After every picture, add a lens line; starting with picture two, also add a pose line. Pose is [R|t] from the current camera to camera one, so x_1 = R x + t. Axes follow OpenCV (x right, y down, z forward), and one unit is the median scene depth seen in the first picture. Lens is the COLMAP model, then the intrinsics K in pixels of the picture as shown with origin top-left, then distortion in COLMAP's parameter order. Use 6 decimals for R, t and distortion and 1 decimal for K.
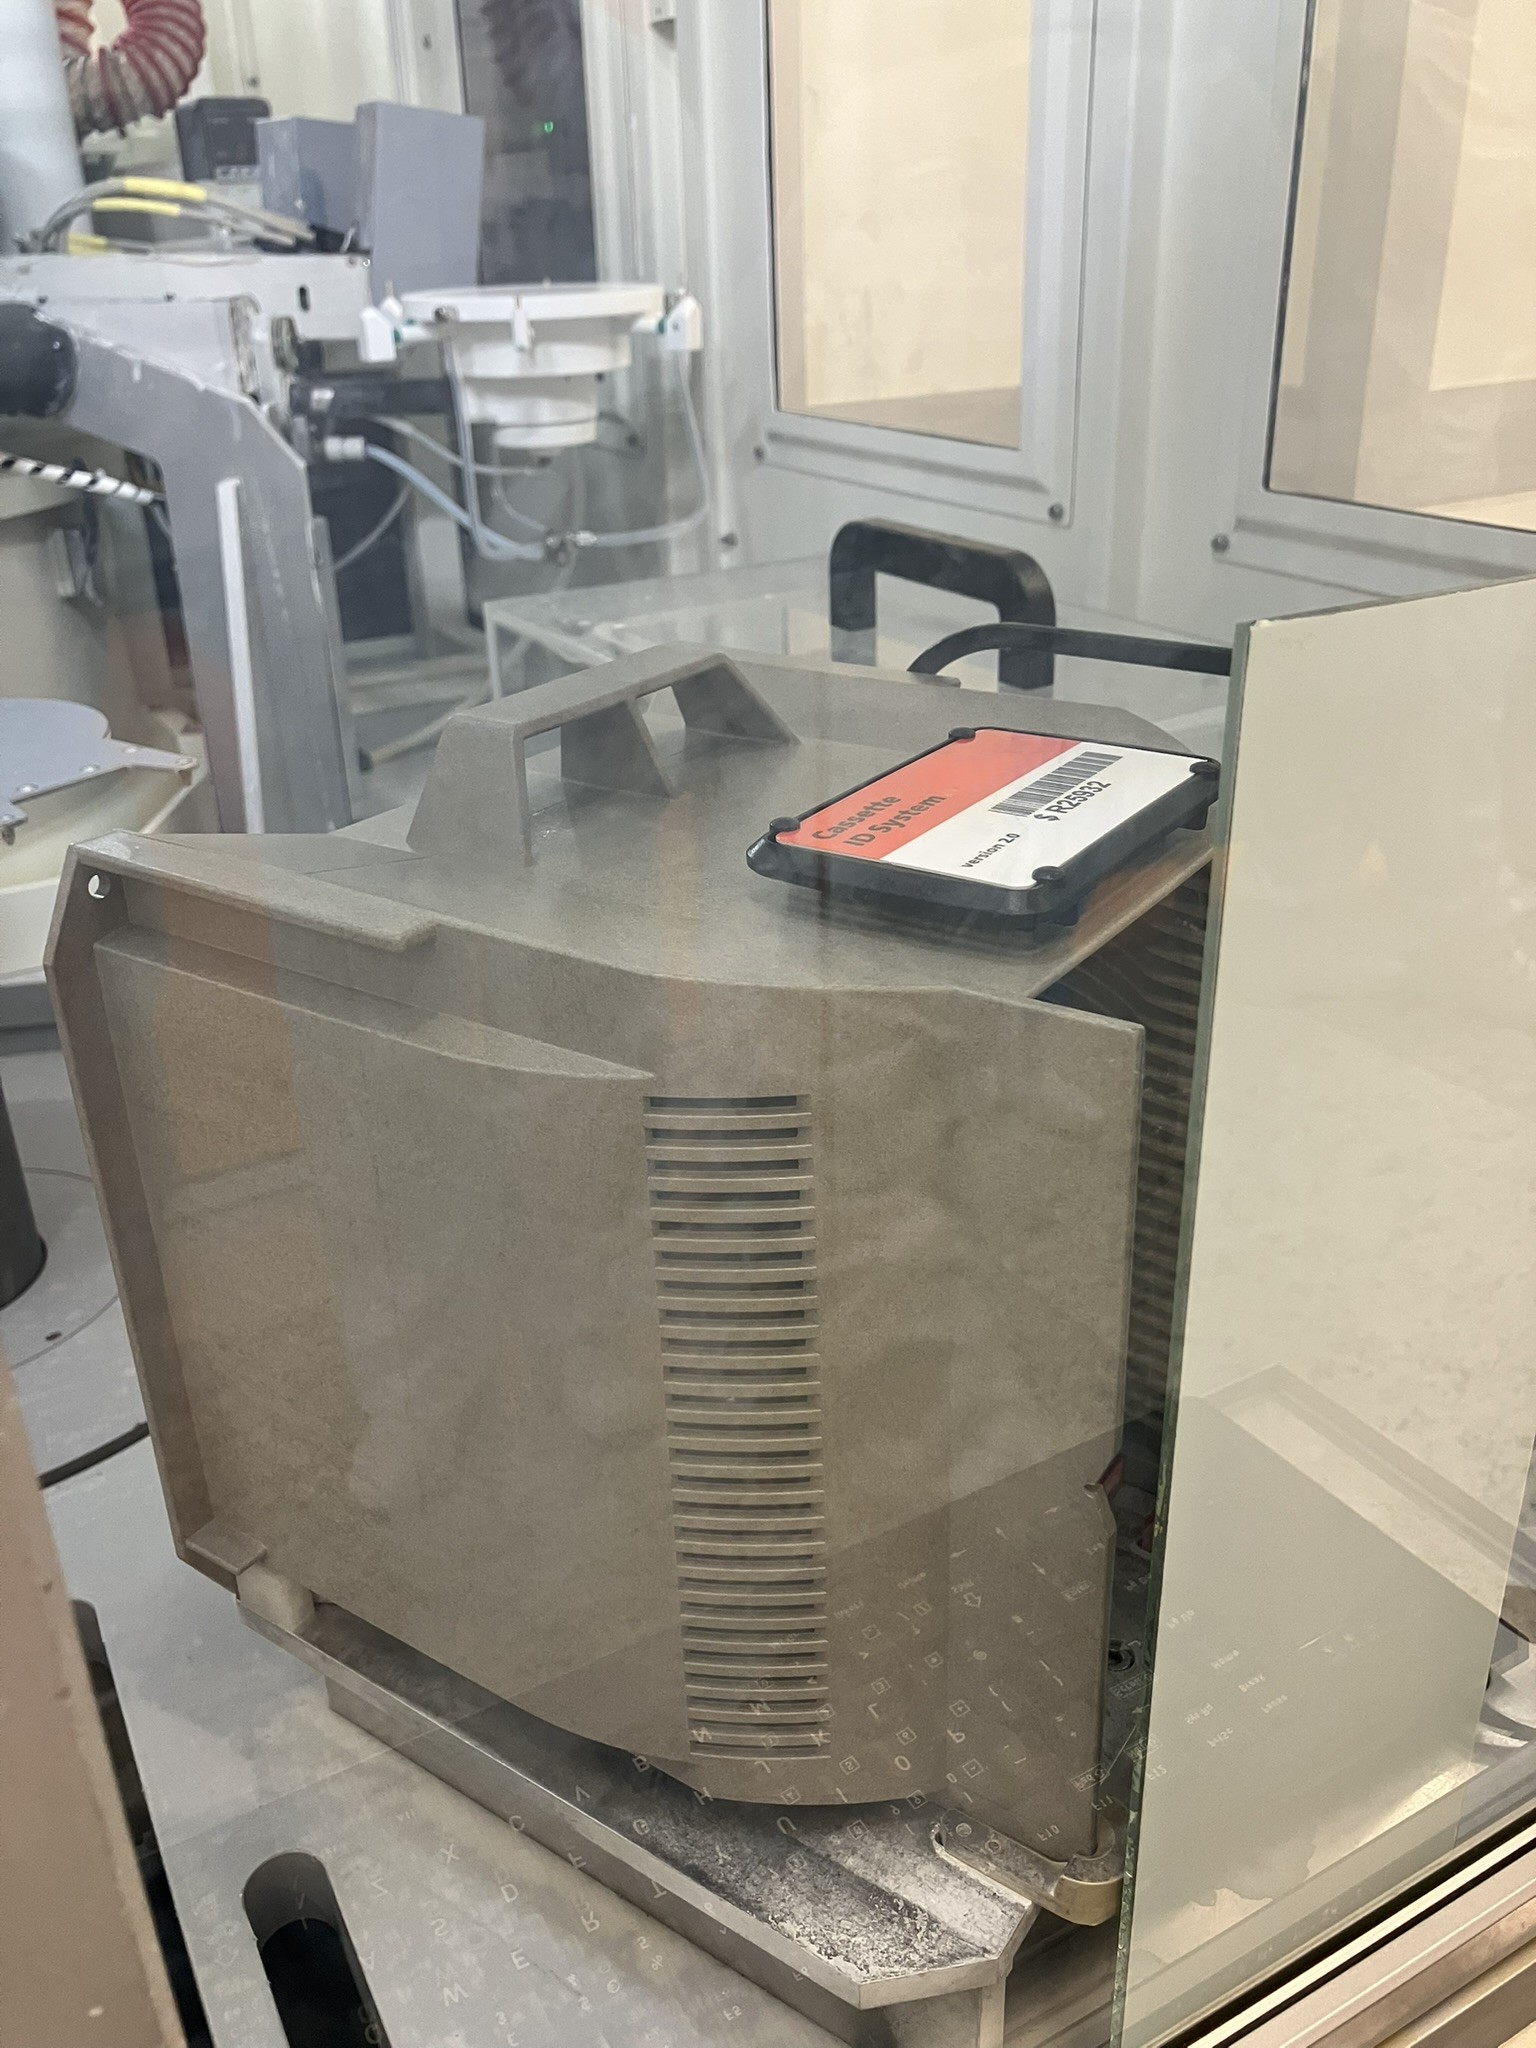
lens RADIAL K [[1679.0, 0, 764.9], [0, 1679.0, 922.9], [0, 0, 1]] dist [0.009579, 0.013455]
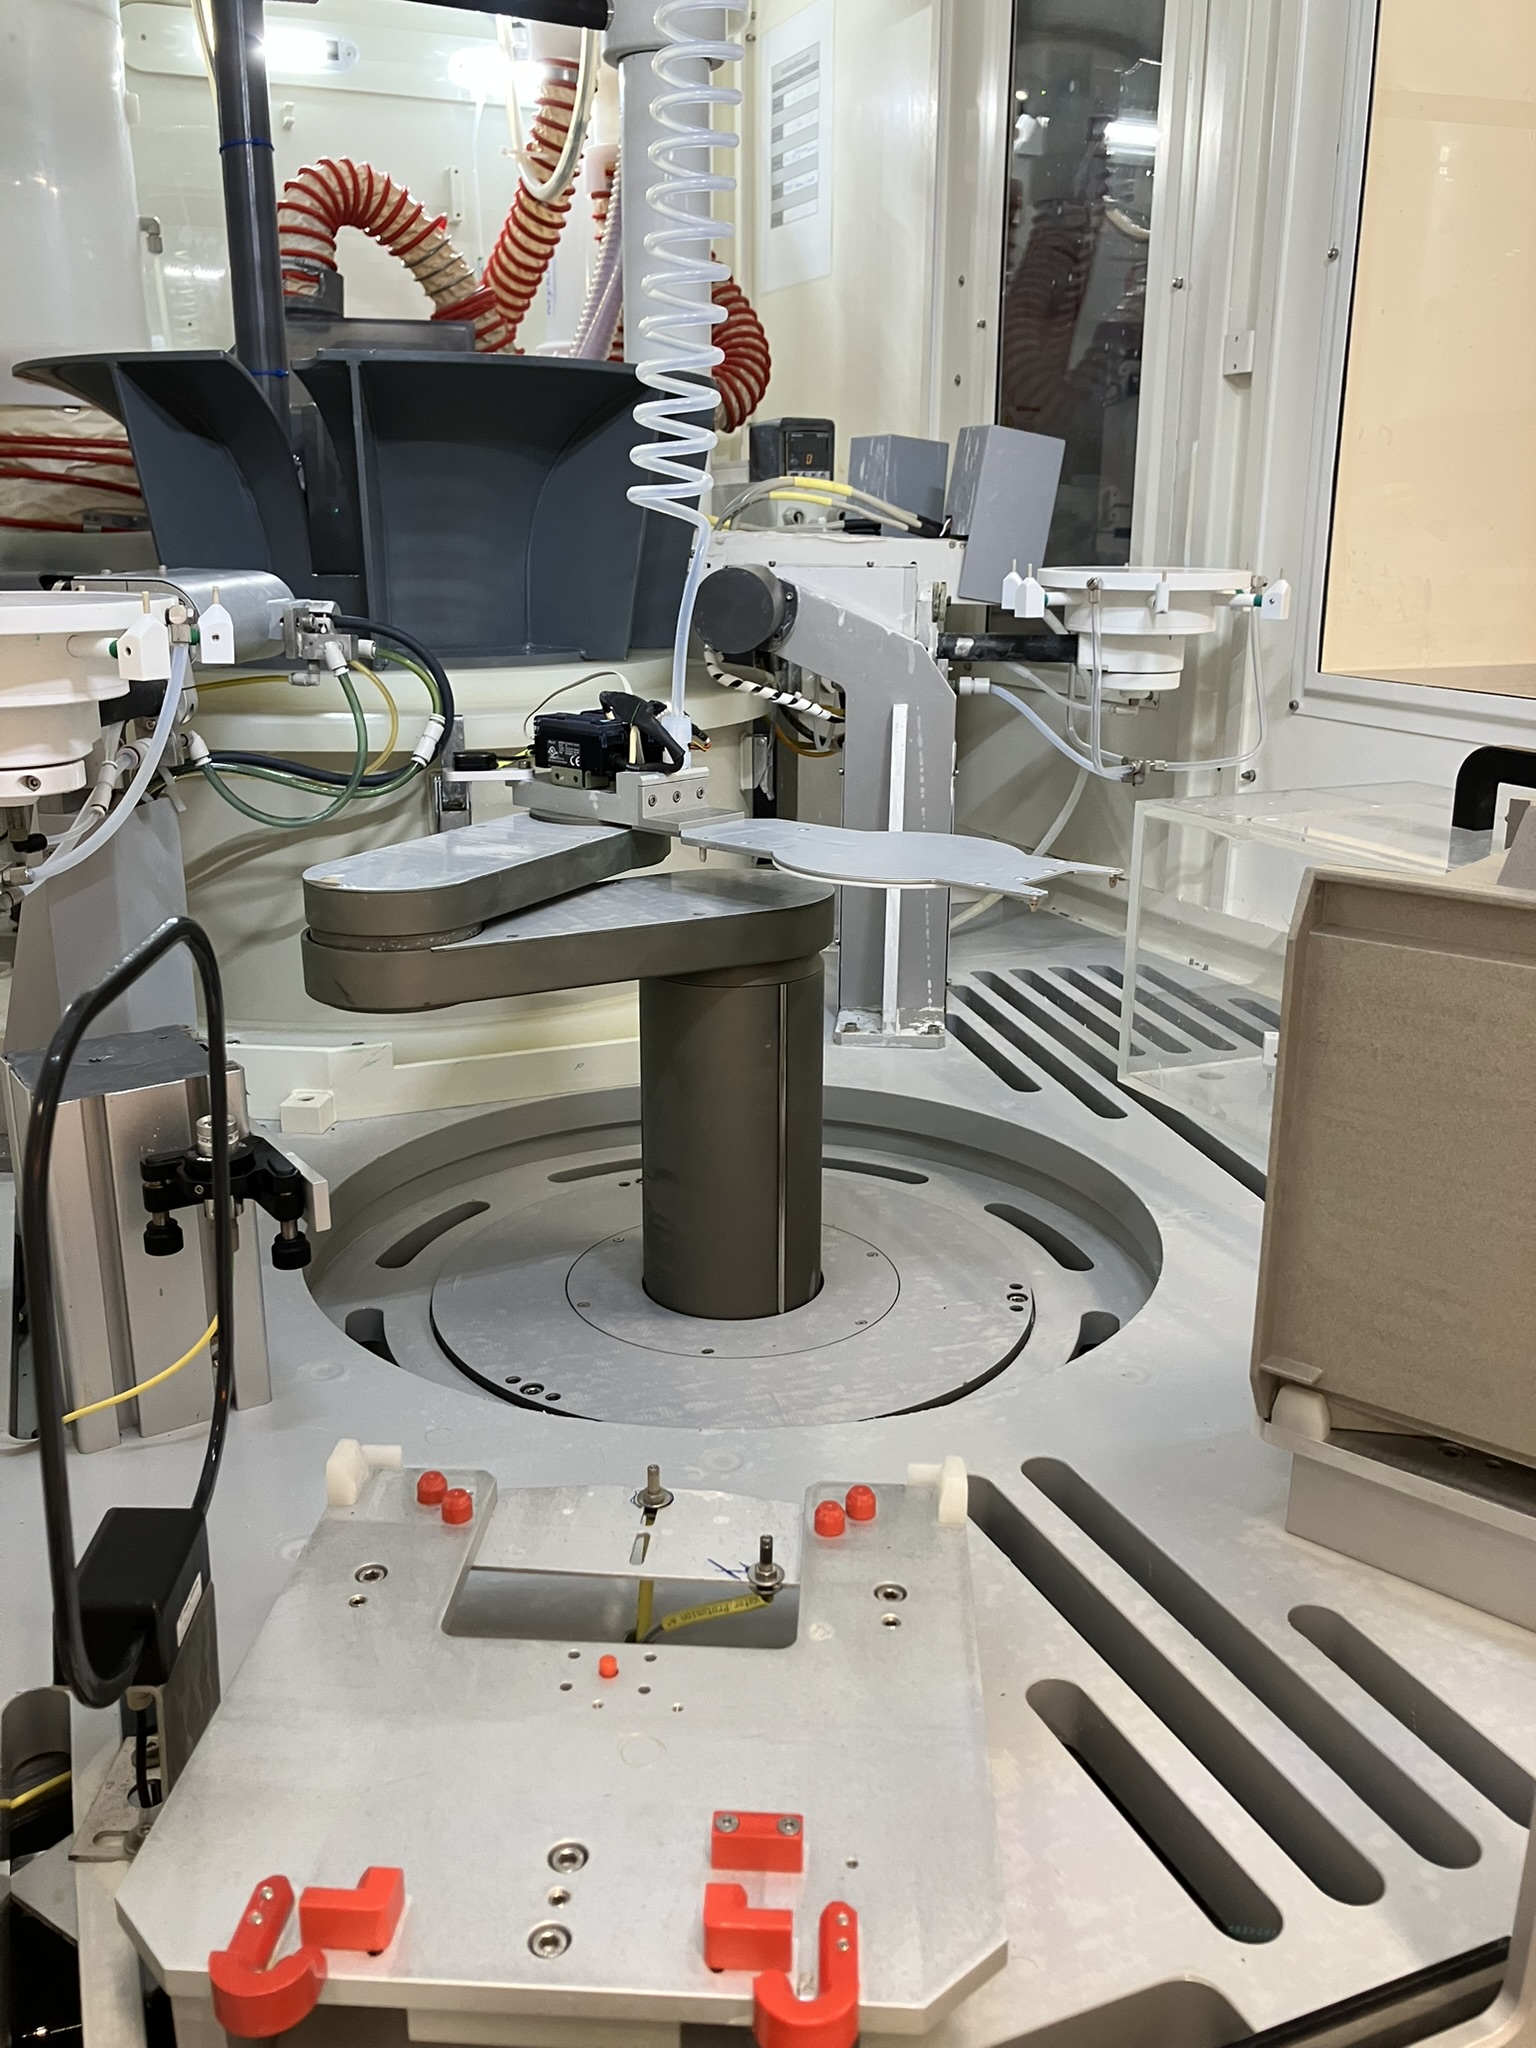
lens RADIAL K [[1710.5, 0, 765.5], [0, 1710.5, 1015.1], [0, 0, 1]] dist [0.001328, 0.008893]
pose [[0.997473, 0.052752, -0.047581, -0.338665], [-0.058219, 0.990824, -0.121980, 0.128908], [0.040710, 0.124442, 0.991391, -0.246284]]
